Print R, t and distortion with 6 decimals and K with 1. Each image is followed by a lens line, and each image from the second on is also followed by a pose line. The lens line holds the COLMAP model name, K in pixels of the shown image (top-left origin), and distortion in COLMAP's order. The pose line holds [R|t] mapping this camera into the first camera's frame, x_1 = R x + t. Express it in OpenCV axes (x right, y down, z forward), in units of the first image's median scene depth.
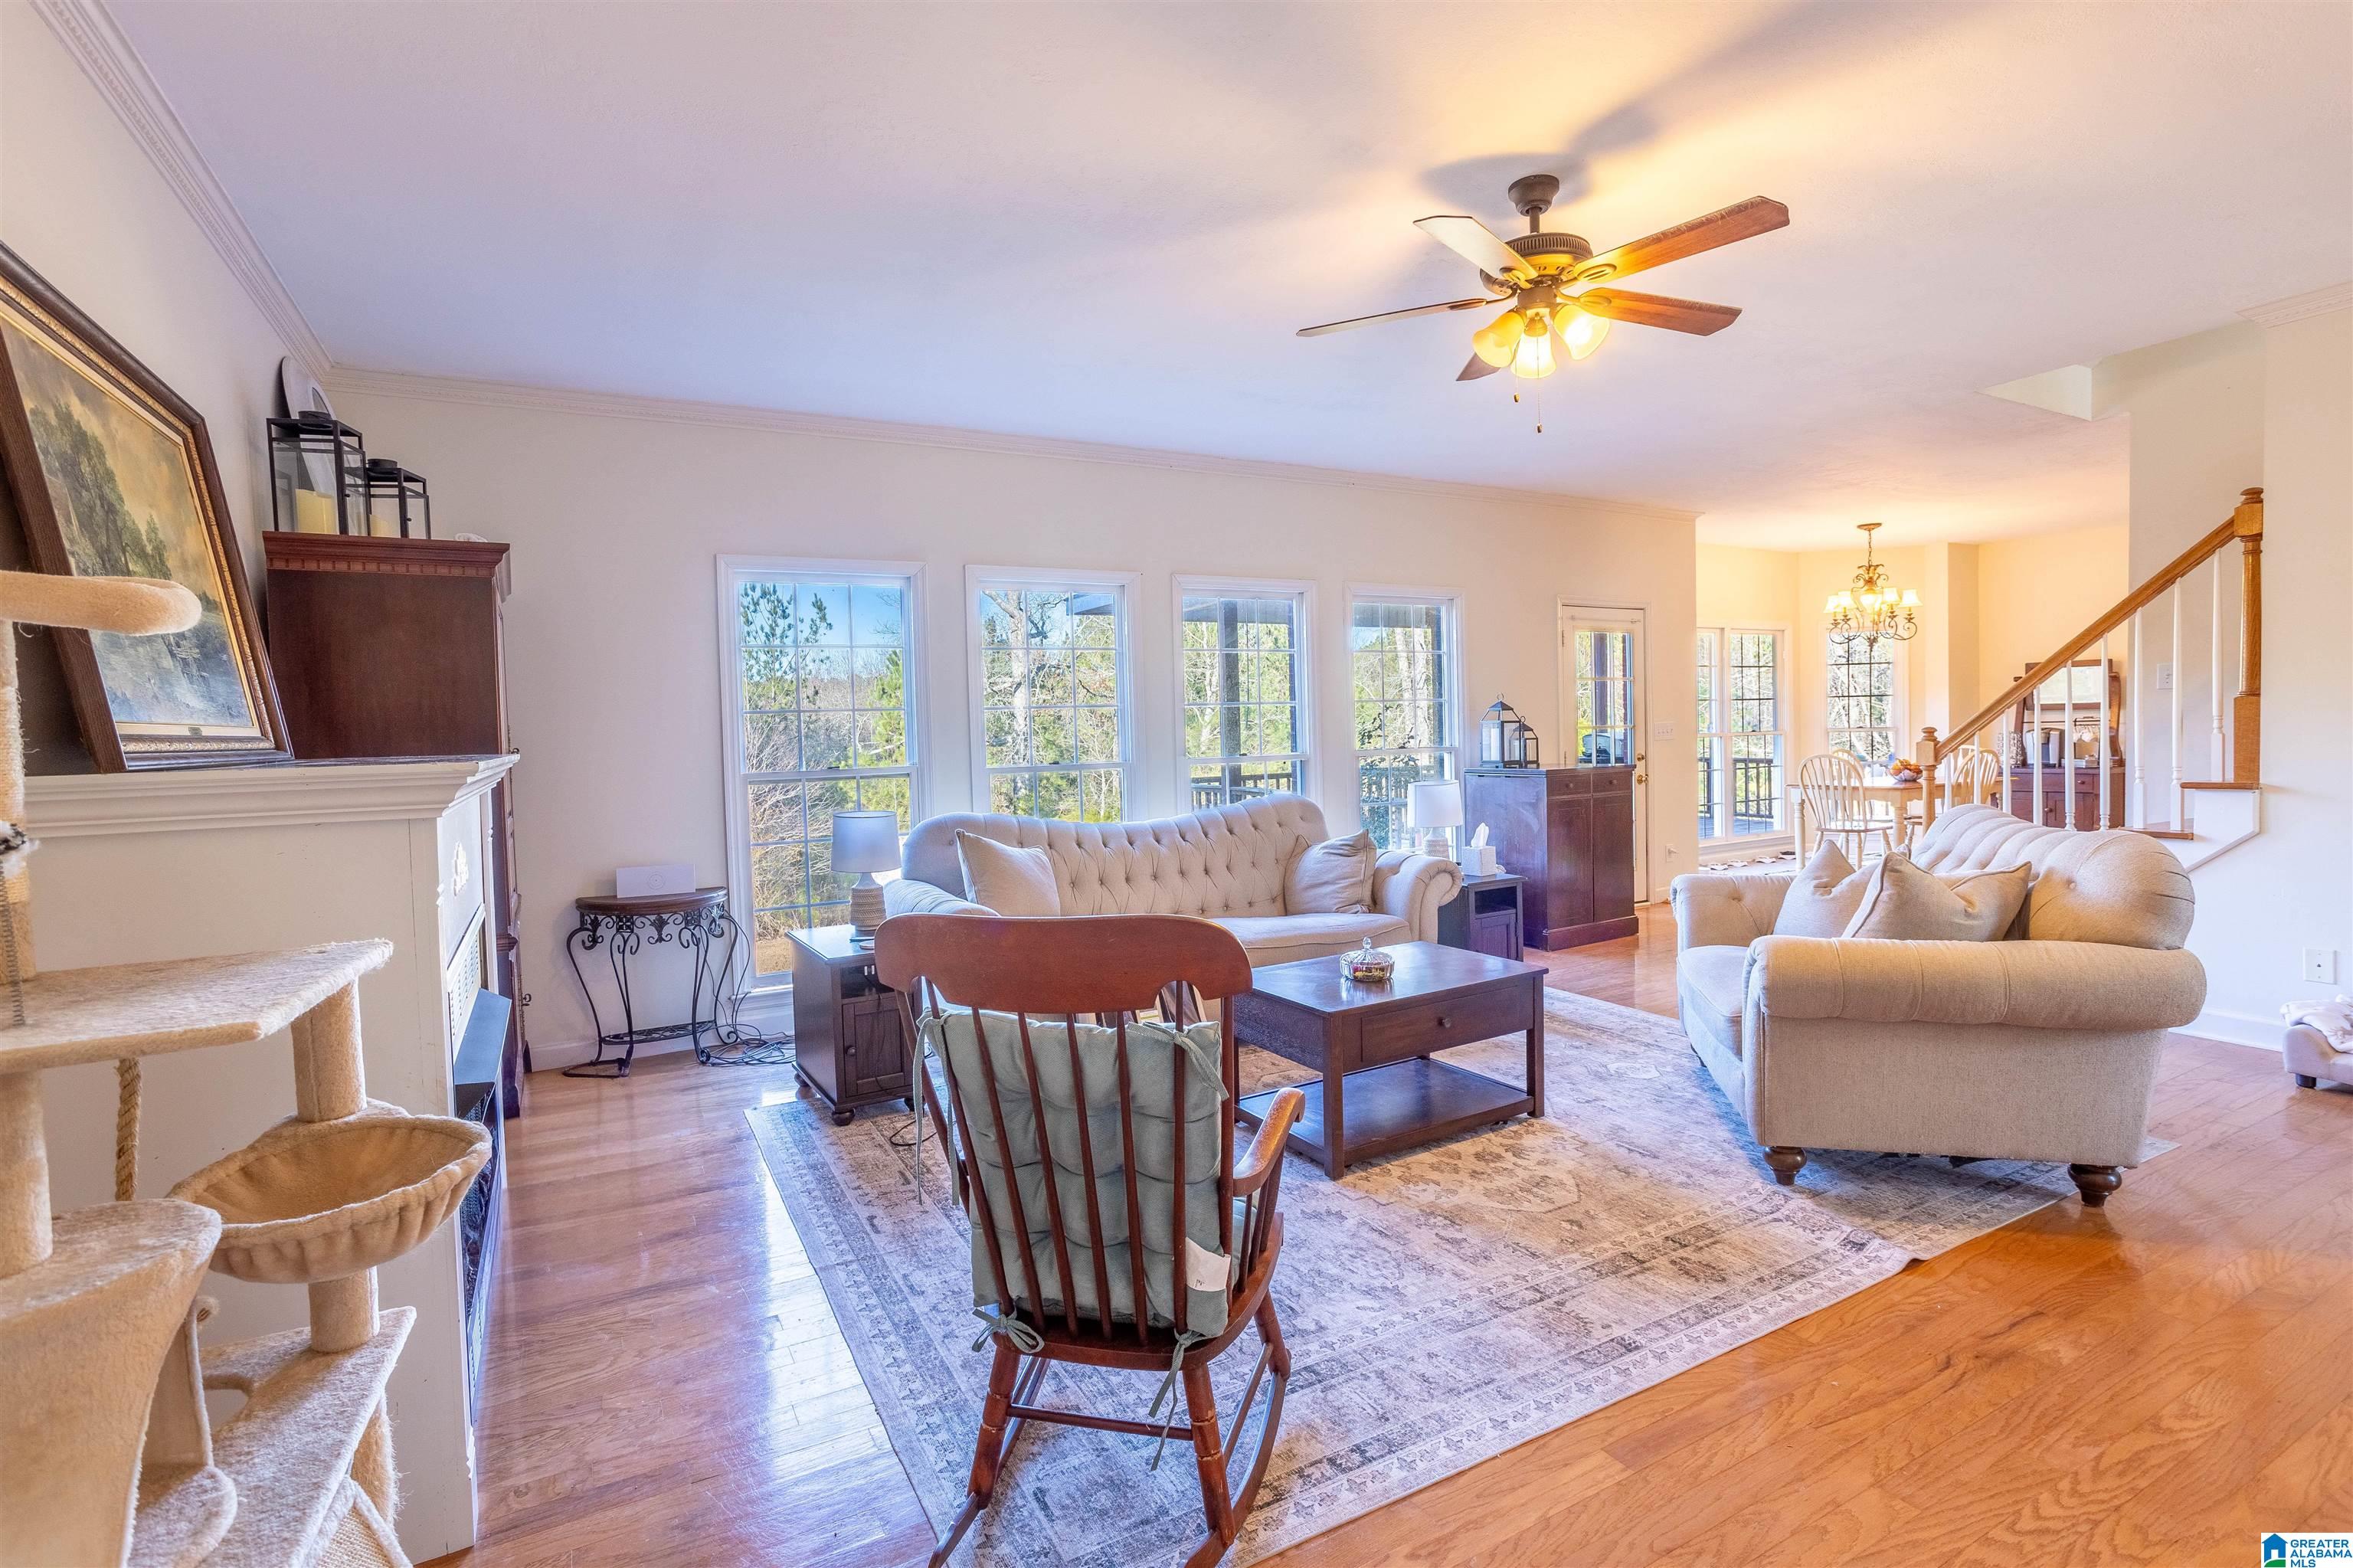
lens RADIAL K [[1112.8, 0, 1186.2], [0, 1112.8, 774.0], [0, 0, 1]] dist [-0.000874, 0.000122]
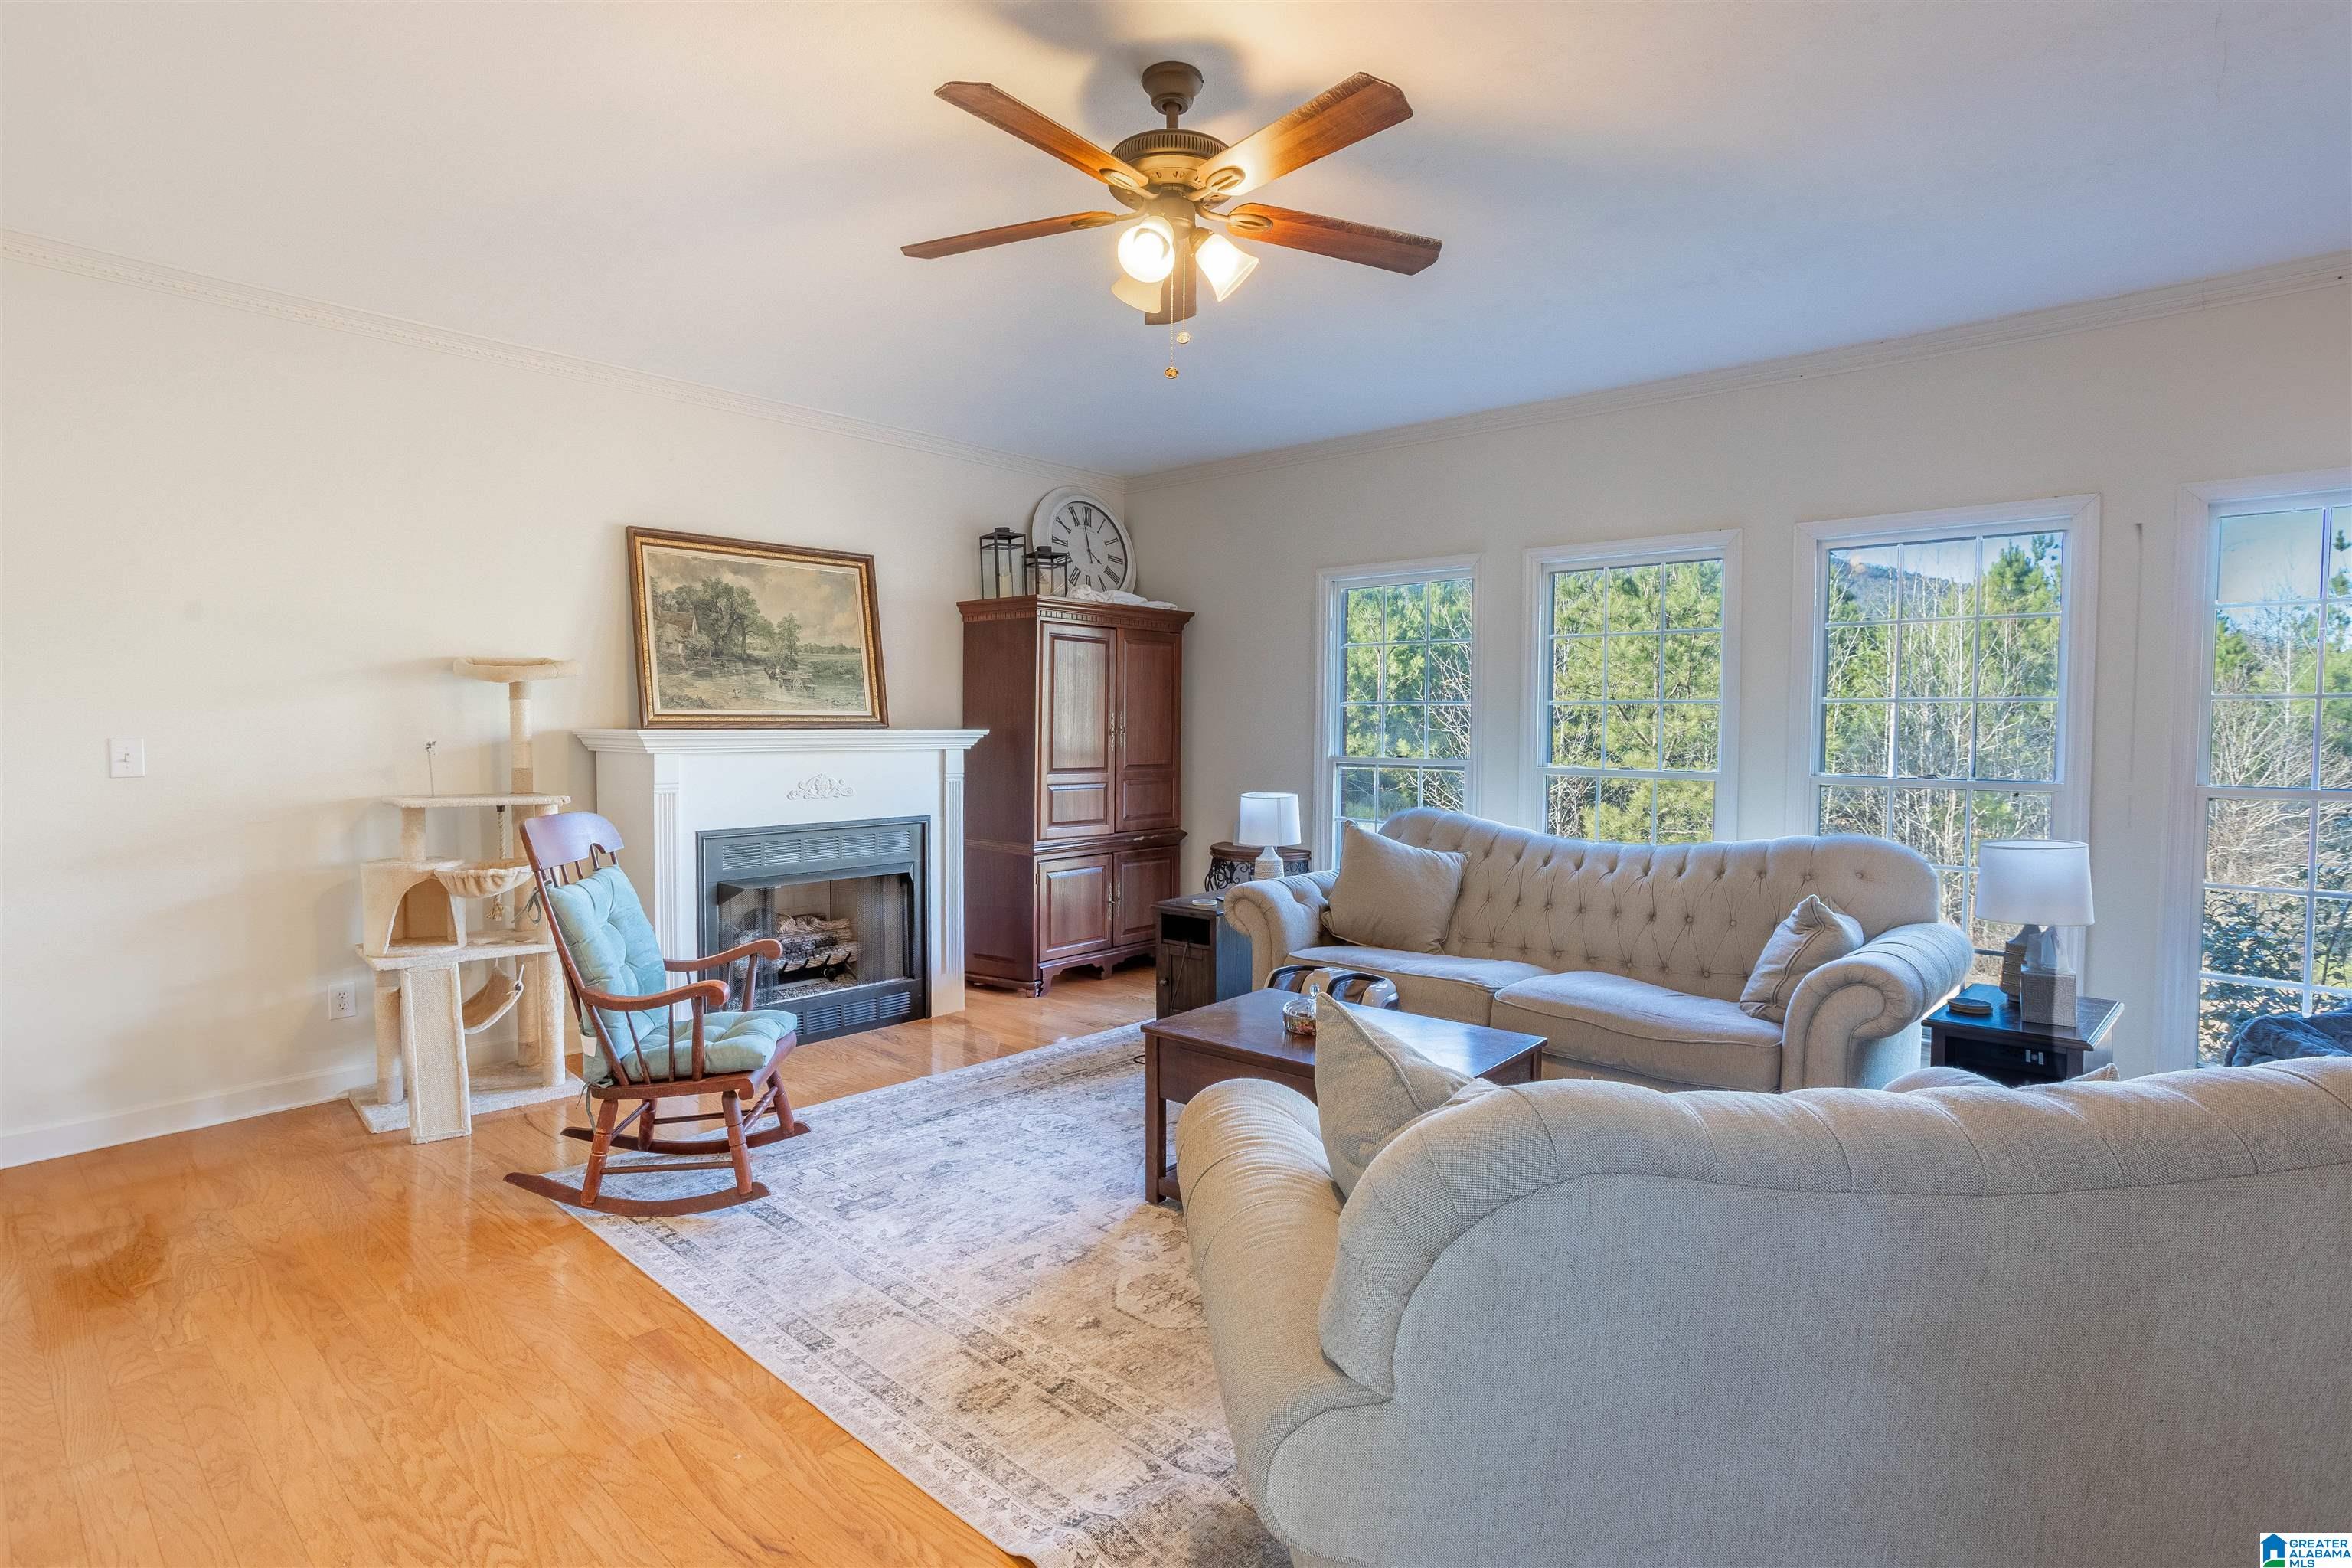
lens RADIAL K [[1112.3, 0, 1185.7], [0, 1112.3, 774.0], [0, 0, 1]] dist [-0.000874, 0.000122]
pose [[0.329391, 0.058297, -0.942392, 1.276775], [-0.053327, 0.997648, 0.043076, -0.069066], [0.942686, 0.036066, 0.331725, 0.843674]]
